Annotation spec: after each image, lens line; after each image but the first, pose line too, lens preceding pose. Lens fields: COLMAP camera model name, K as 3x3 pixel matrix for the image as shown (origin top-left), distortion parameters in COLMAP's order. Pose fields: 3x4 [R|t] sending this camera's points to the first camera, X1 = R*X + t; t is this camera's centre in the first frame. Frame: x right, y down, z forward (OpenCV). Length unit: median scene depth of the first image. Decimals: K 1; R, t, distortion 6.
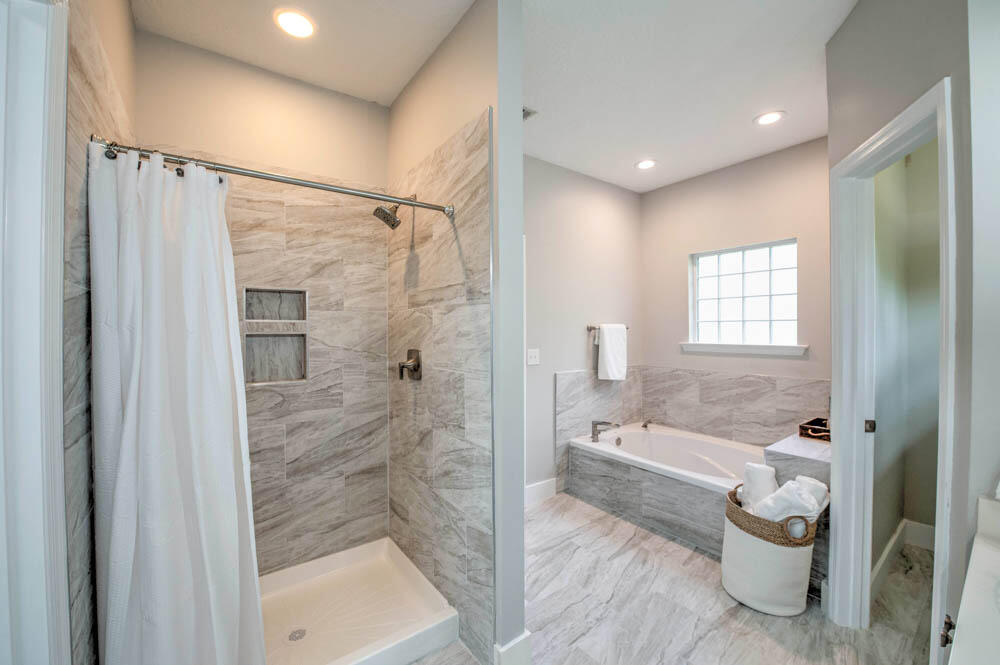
lens RADIAL K [[403.0, 0, 498.6], [0, 403.0, 329.2], [0, 0, 1]] dist [-0.019393, -0.000036]
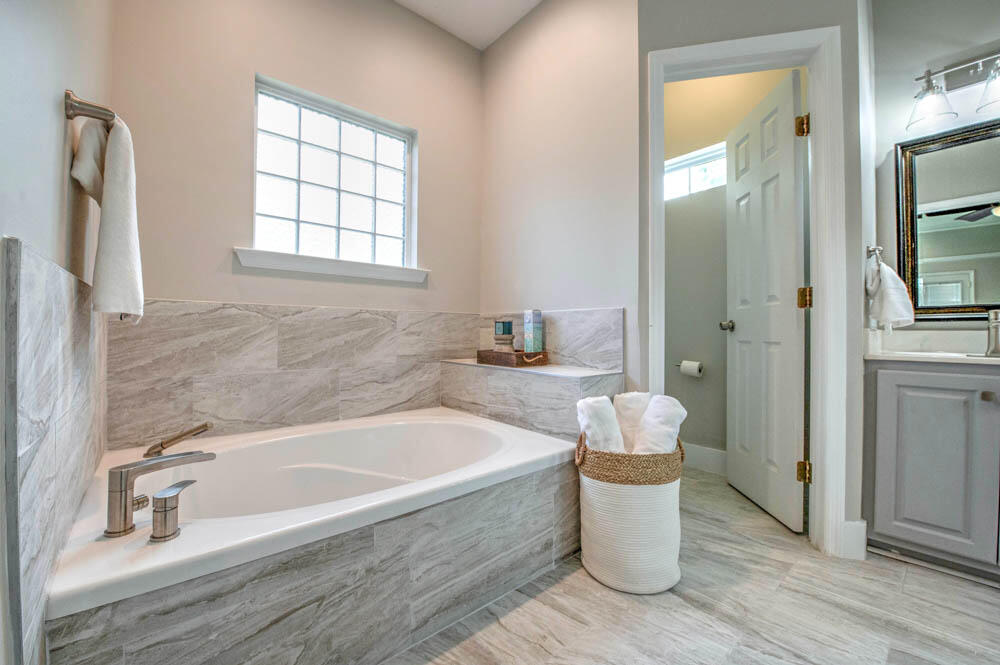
lens RADIAL K [[403.0, 0, 498.6], [0, 403.0, 329.2], [0, 0, 1]] dist [-0.019393, -0.000036]
pose [[-0.076718, 0.007038, 0.997028, -0.037751], [-0.001844, 0.999972, -0.007201, 0.149140], [-0.997051, -0.002391, -0.076703, 0.828198]]
